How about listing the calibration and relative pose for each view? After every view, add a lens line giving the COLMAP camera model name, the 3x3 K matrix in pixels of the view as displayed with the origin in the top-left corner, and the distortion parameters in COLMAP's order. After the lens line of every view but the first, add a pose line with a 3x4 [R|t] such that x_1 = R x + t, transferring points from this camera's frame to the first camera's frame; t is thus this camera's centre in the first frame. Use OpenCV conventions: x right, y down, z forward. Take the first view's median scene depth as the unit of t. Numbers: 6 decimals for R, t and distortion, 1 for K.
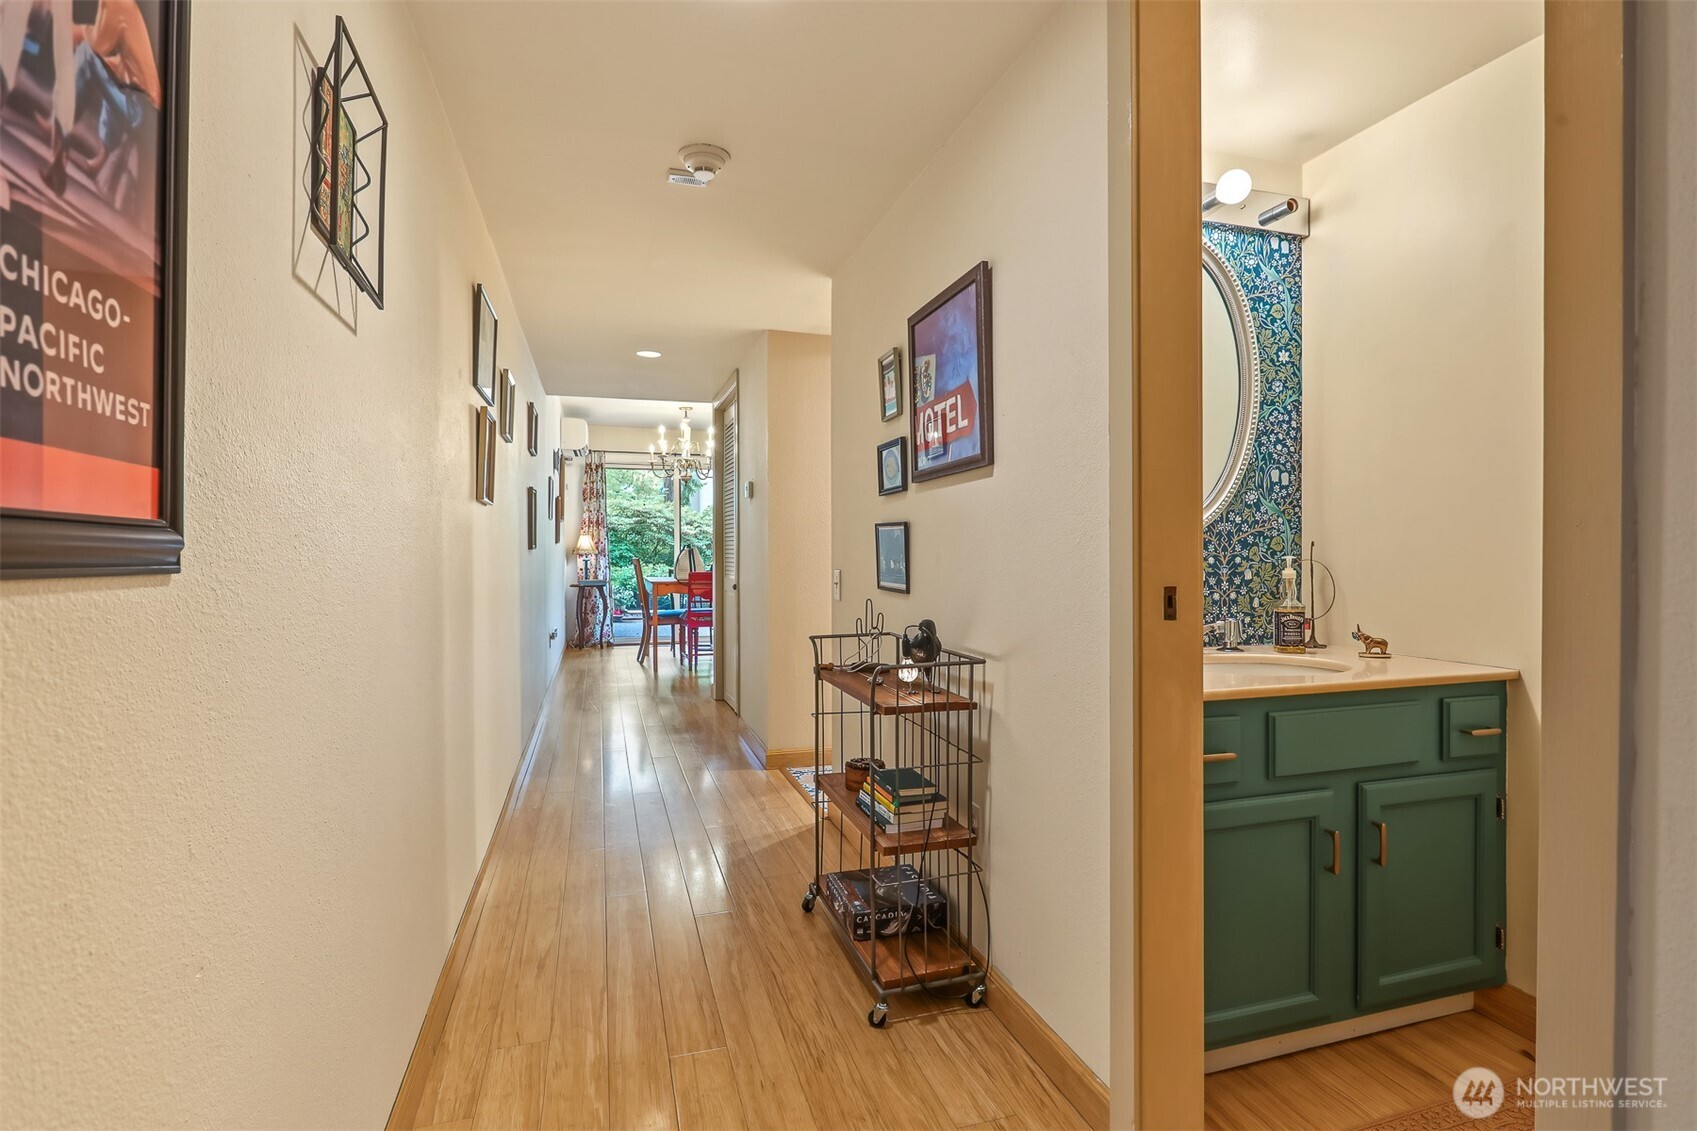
lens RADIAL K [[835.8, 0, 848.5], [0, 835.8, 565.5], [0, 0, 1]] dist [0.015525, -0.000001]
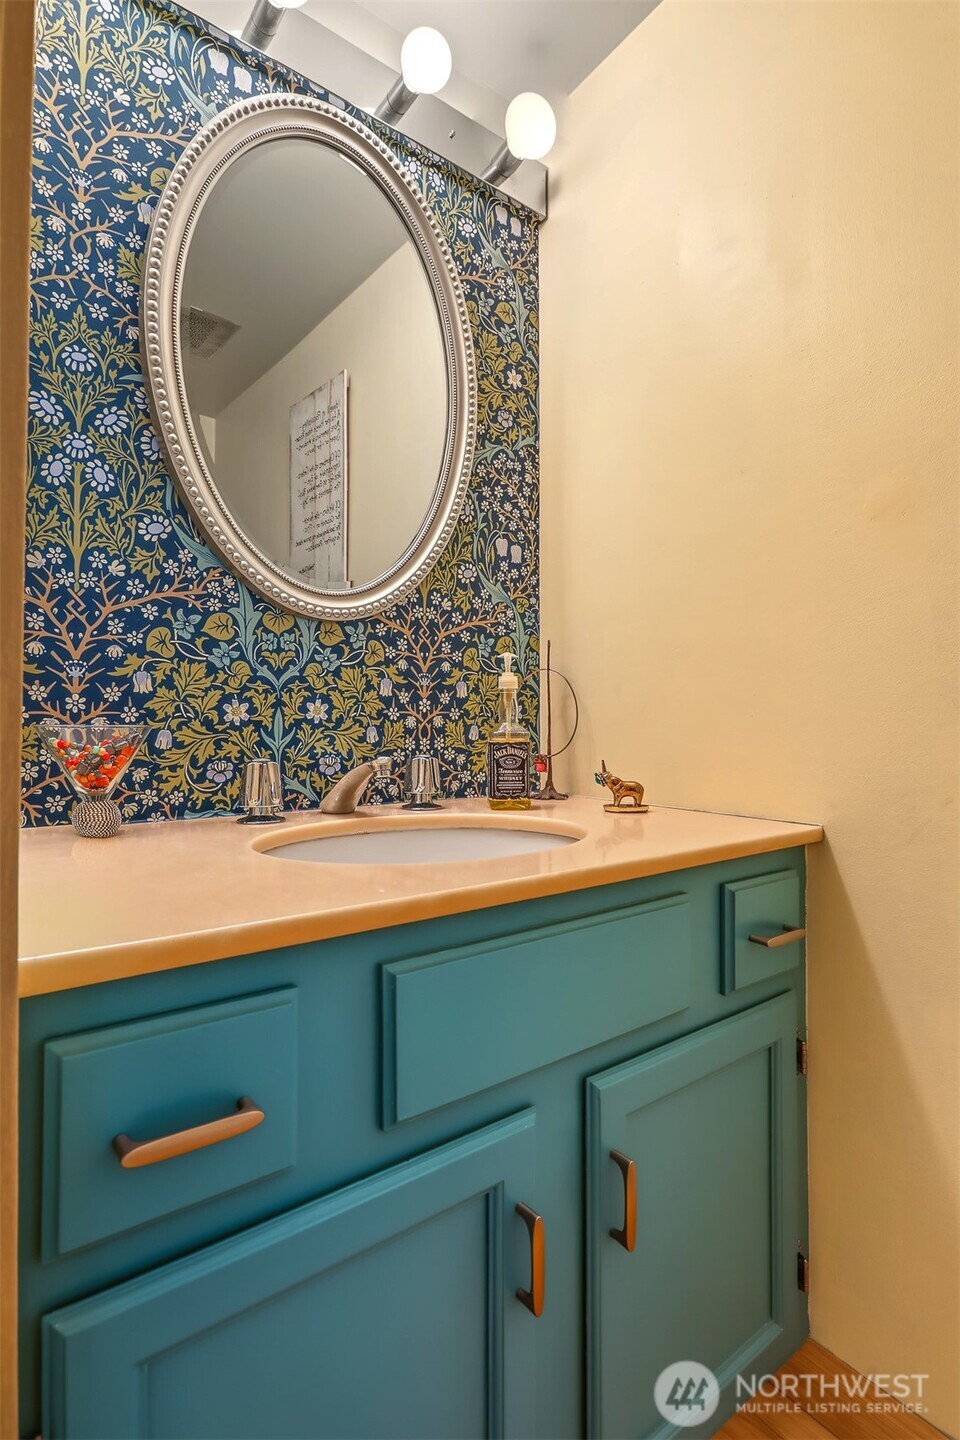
lens RADIAL K [[686.0, 0, 480.0], [0, 686.0, 720.0], [0, 0, 1]] dist [0.000170, 0.000403]
pose [[0.948717, 0.007992, 0.316025, 0.321905], [-0.000888, 0.999744, -0.022617, 0.046567], [-0.316125, 0.021176, 0.948481, 0.488925]]
